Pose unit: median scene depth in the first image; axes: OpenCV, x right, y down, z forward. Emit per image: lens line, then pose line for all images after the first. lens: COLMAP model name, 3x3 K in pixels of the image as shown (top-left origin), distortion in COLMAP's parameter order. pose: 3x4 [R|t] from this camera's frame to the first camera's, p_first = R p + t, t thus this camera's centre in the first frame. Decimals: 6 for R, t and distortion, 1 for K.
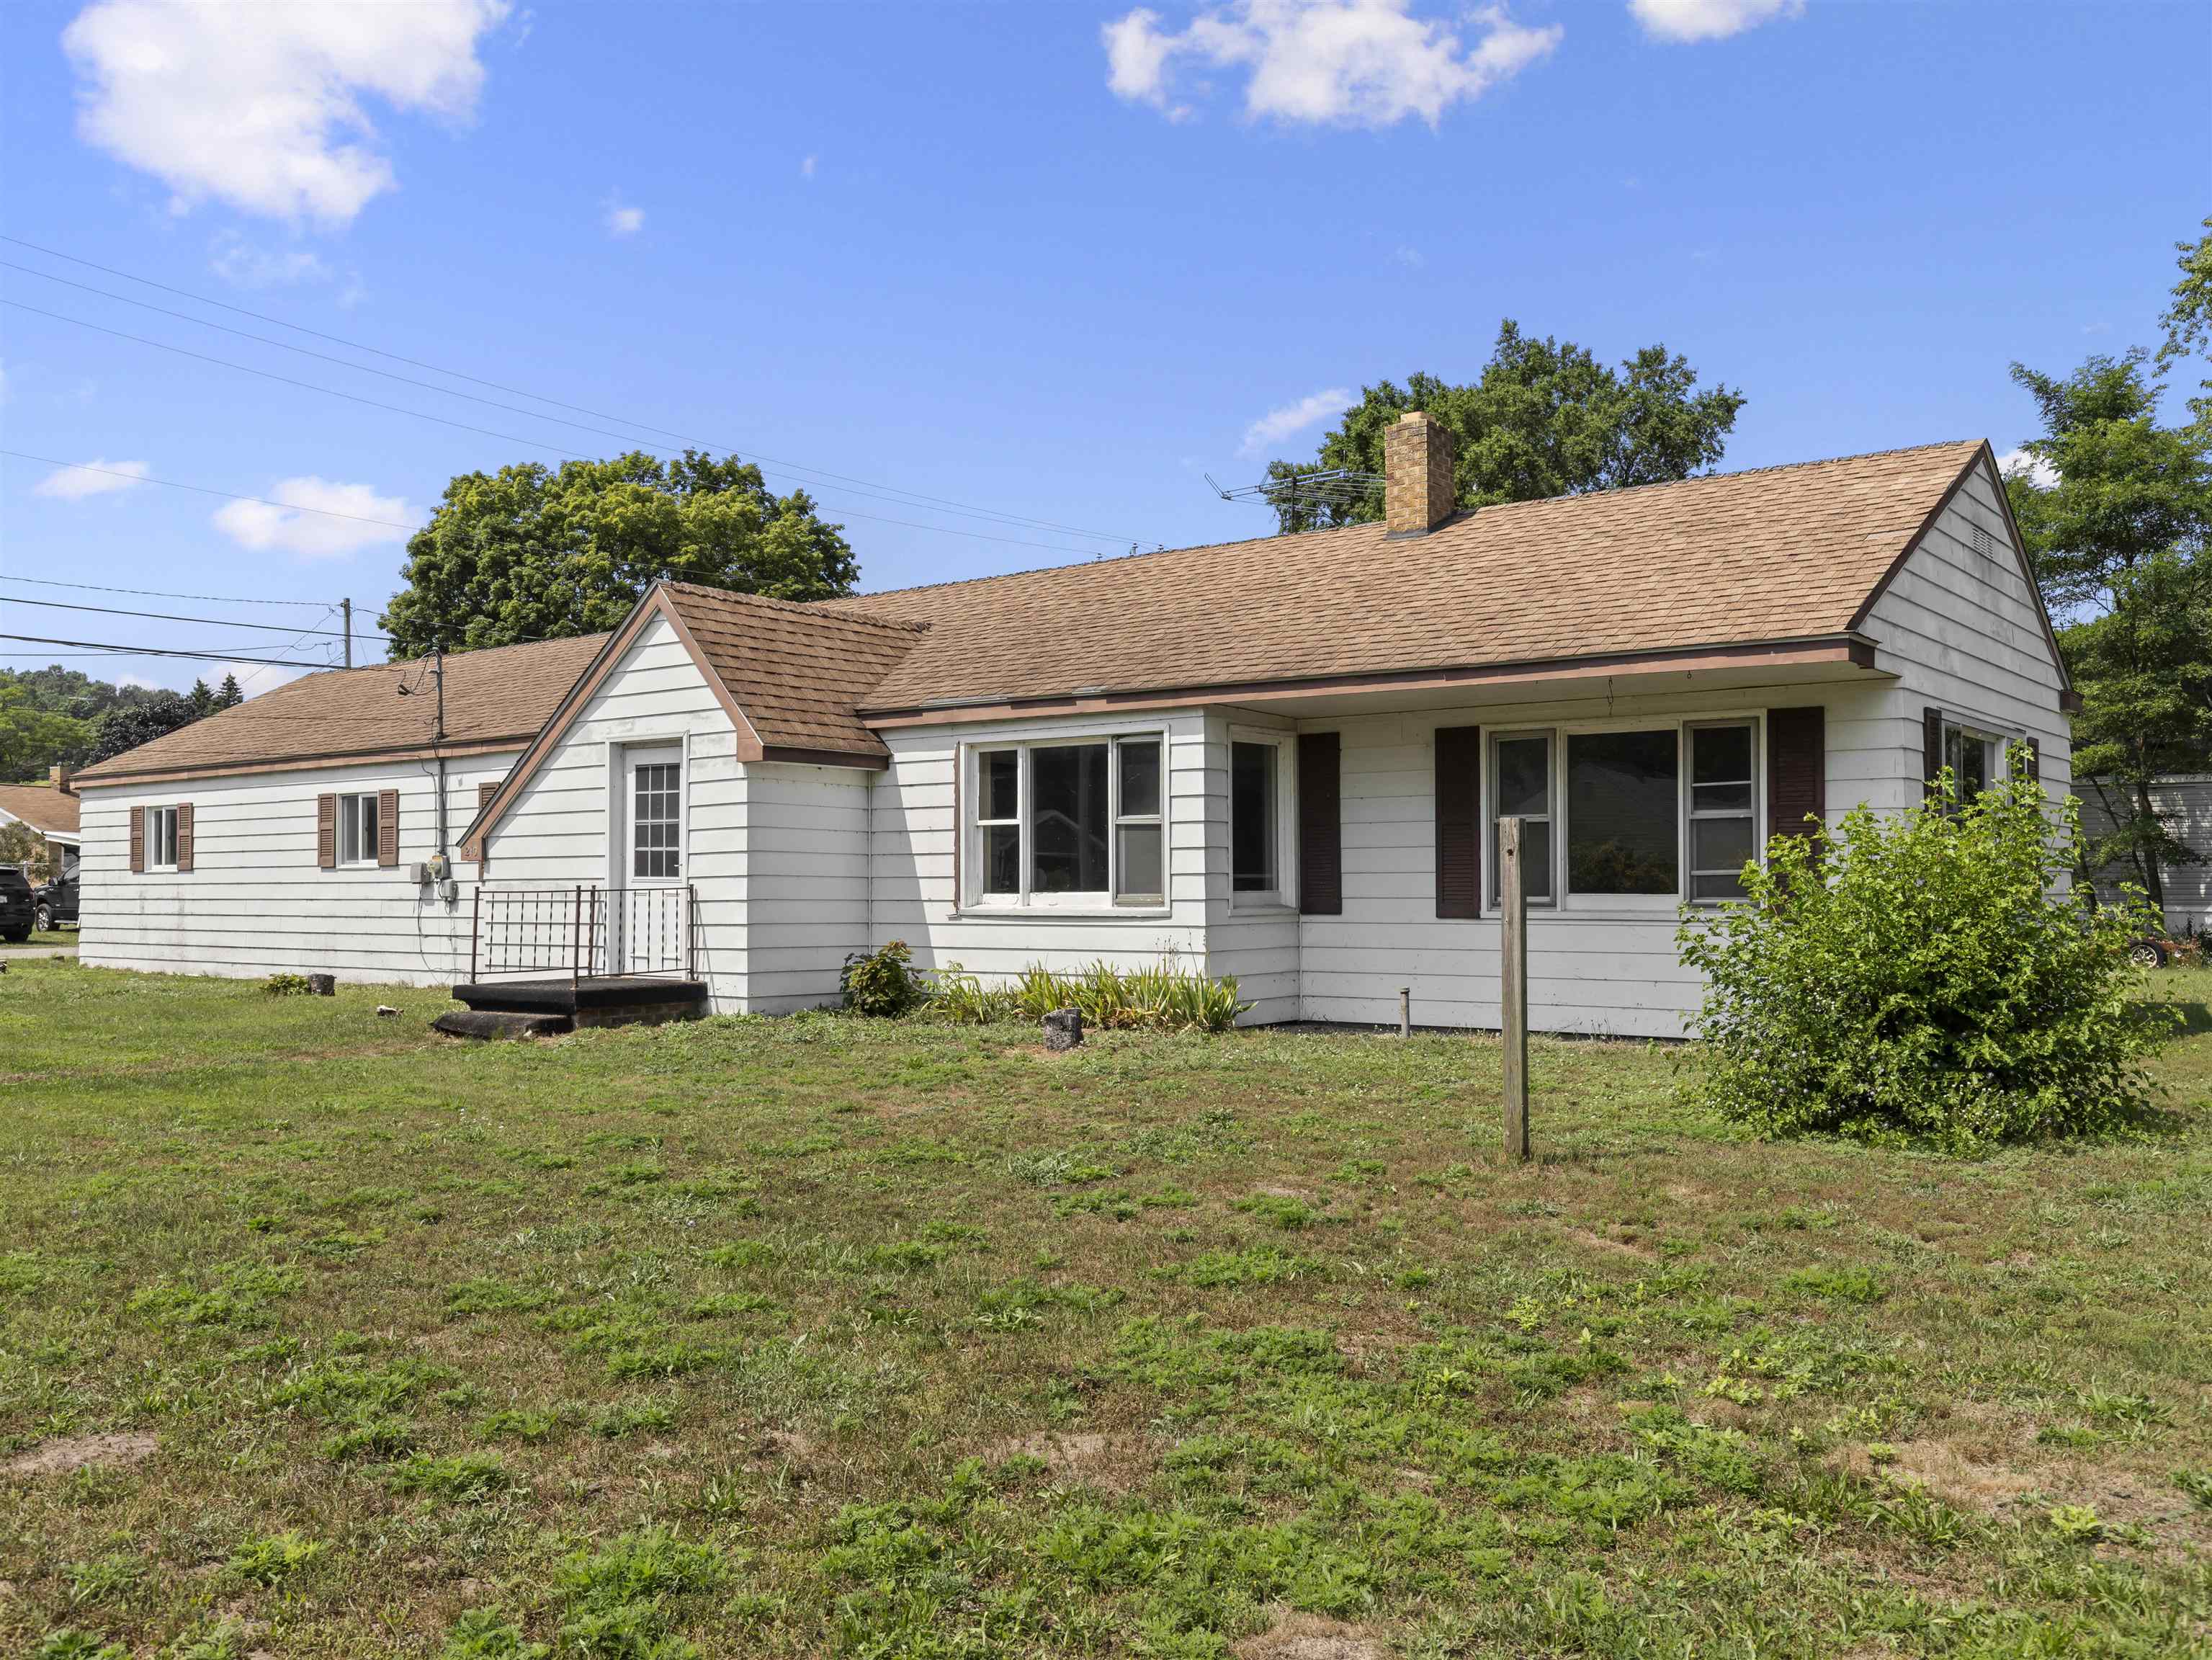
lens RADIAL K [[1857.0, 0, 1106.0], [0, 1857.0, 830.0], [0, 0, 1]] dist [-0.003558, -0.001467]
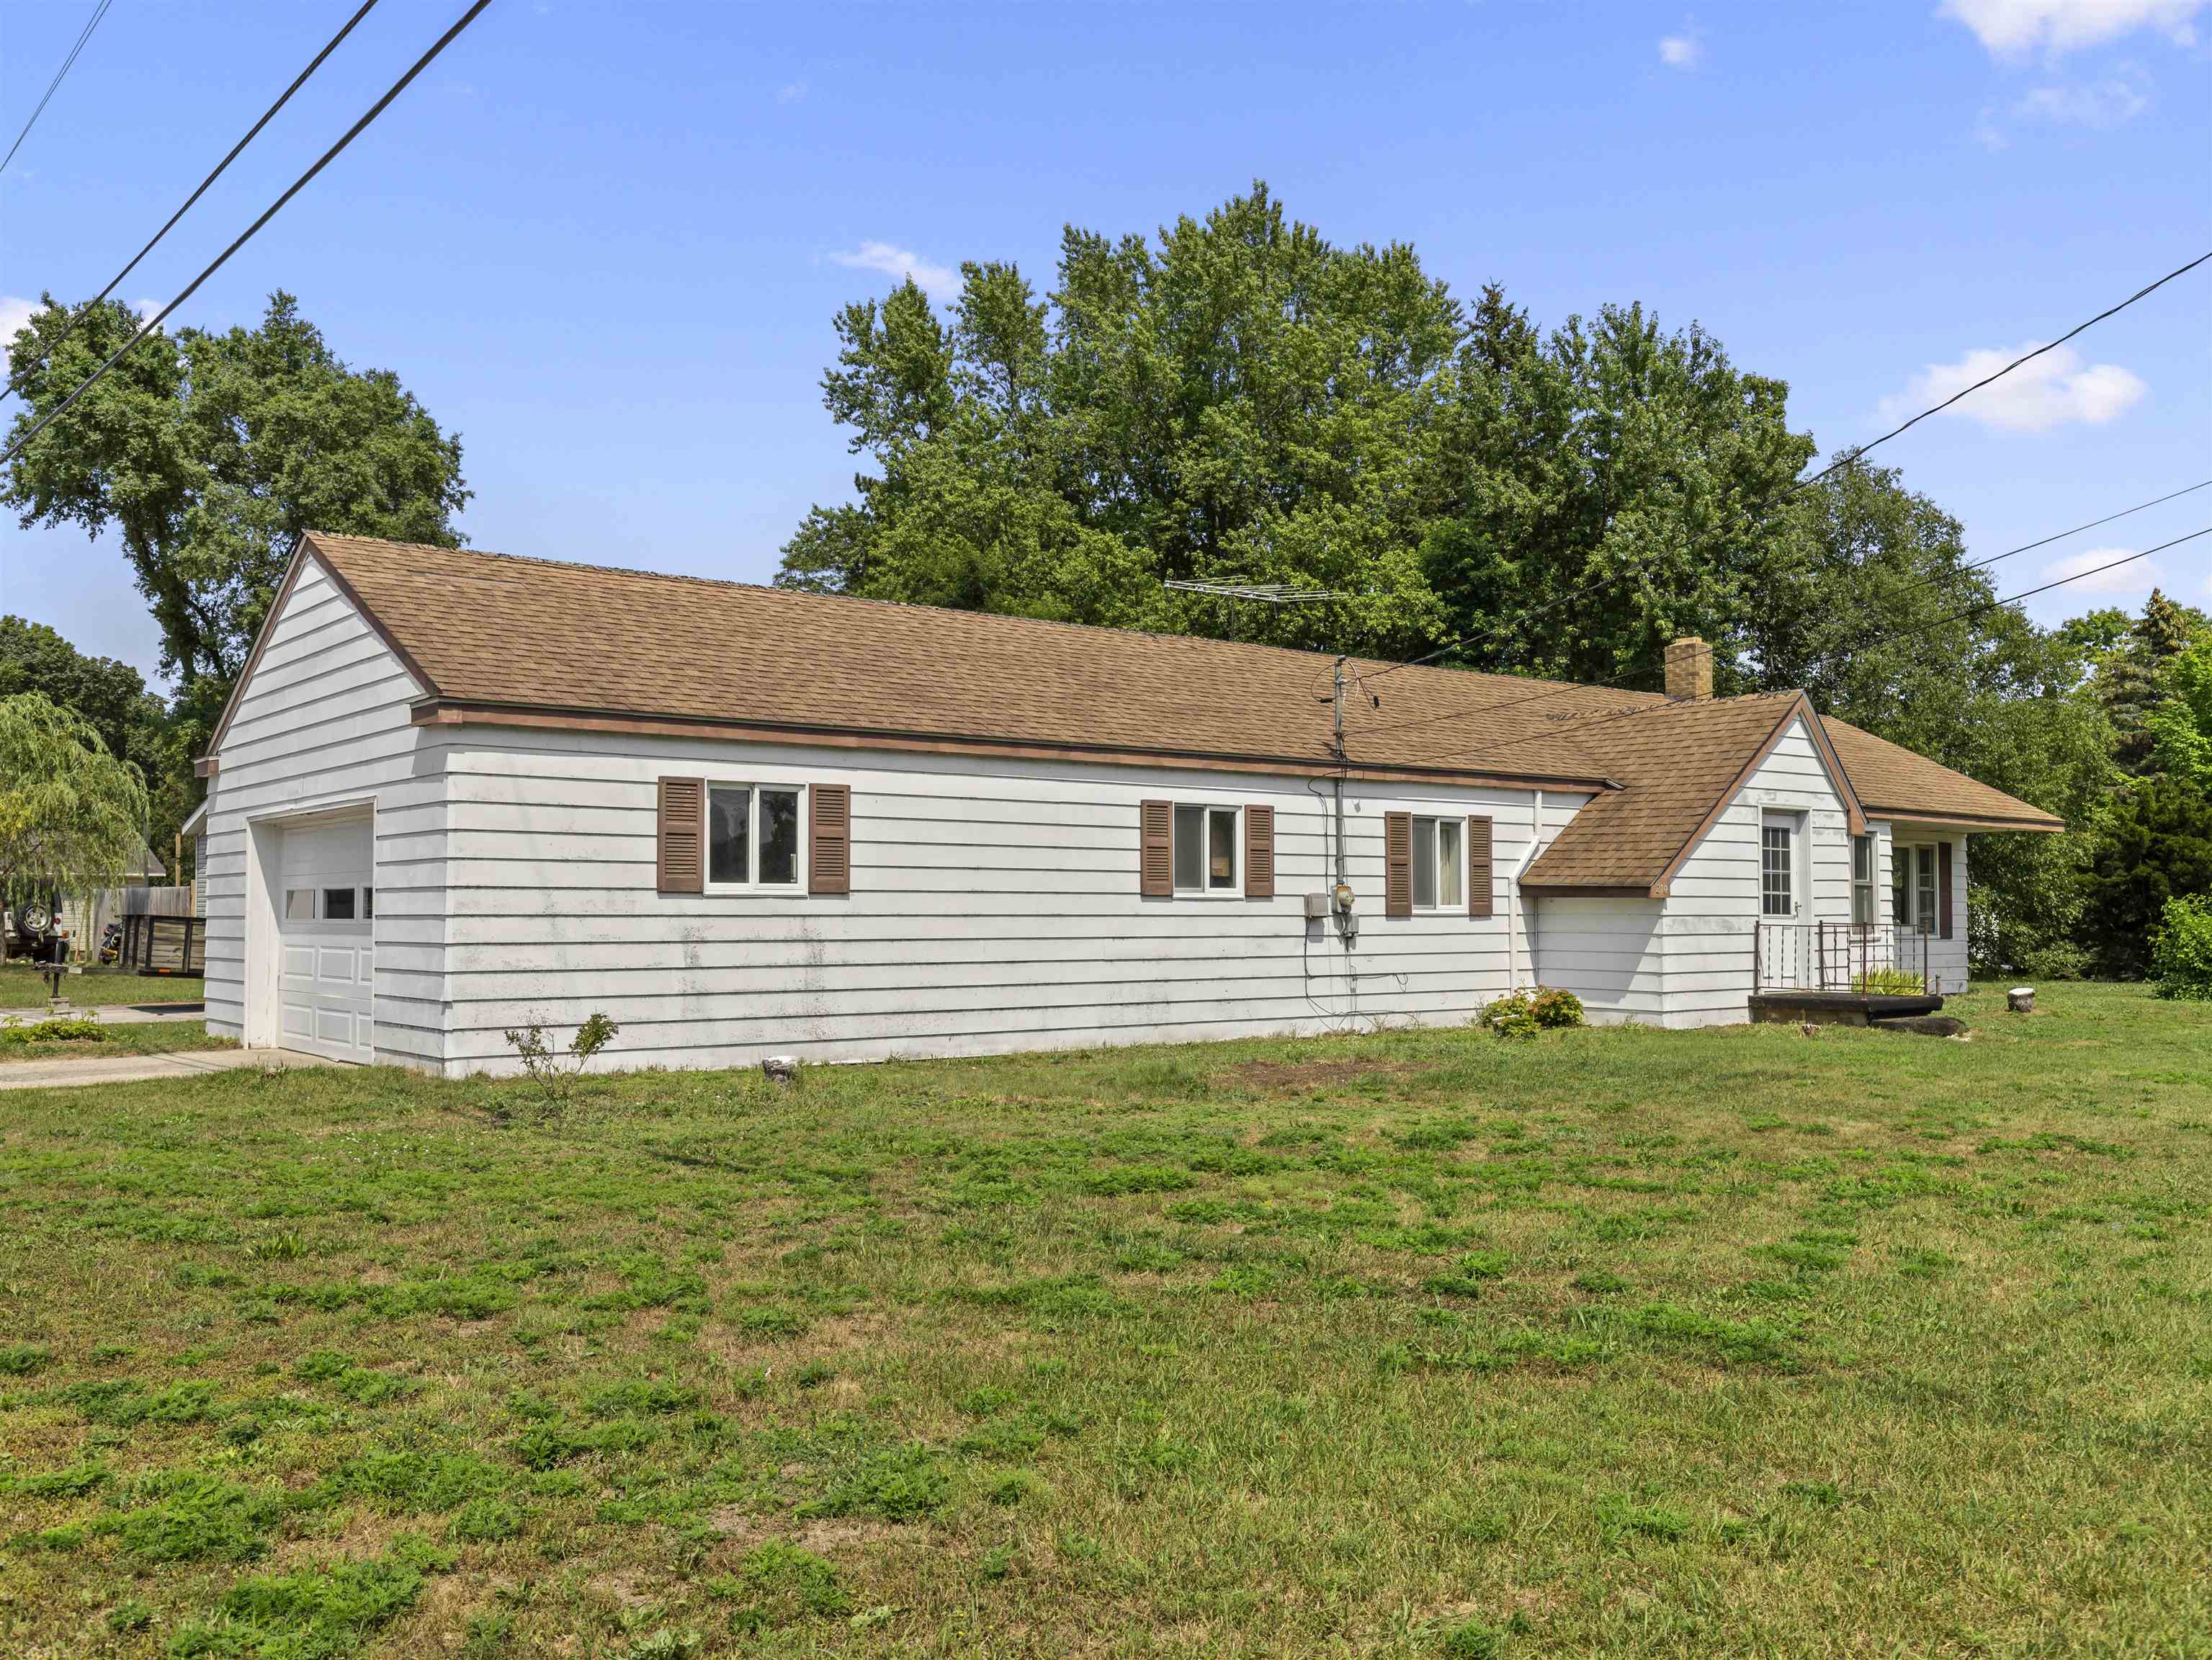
lens RADIAL K [[1917.5, 0, 1106.0], [0, 1917.5, 830.0], [0, 0, 1]] dist [0.003170, 0.000662]
pose [[0.222791, 0.051346, 0.973513, -1.278319], [-0.028453, 0.998529, -0.046154, 0.032167], [-0.974451, -0.017416, 0.223925, 0.895101]]
